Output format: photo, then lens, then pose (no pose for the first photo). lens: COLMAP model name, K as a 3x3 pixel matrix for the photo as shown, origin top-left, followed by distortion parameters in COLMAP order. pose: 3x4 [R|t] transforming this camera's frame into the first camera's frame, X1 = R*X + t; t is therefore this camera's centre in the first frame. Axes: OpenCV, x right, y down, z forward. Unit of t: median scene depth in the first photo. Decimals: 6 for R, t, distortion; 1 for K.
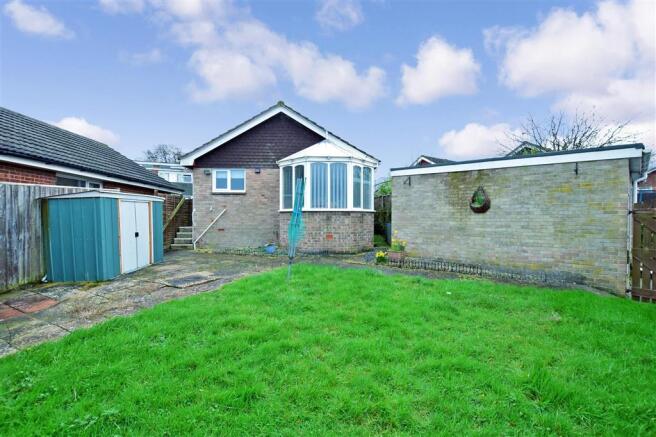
lens RADIAL K [[286.5, 0, 322.2], [0, 286.5, 218.0], [0, 0, 1]] dist [-0.005486, -0.000249]
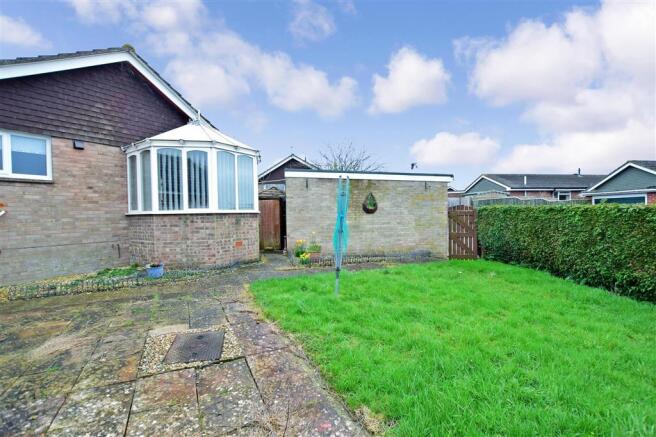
lens RADIAL K [[286.5, 0, 323.6], [0, 286.5, 217.3], [0, 0, 1]] dist [-0.005486, -0.000249]
pose [[0.615064, -0.024447, 0.788098, -0.473173], [0.020386, 0.999678, 0.015101, -0.019067], [-0.788214, 0.006778, 0.615364, 0.302064]]
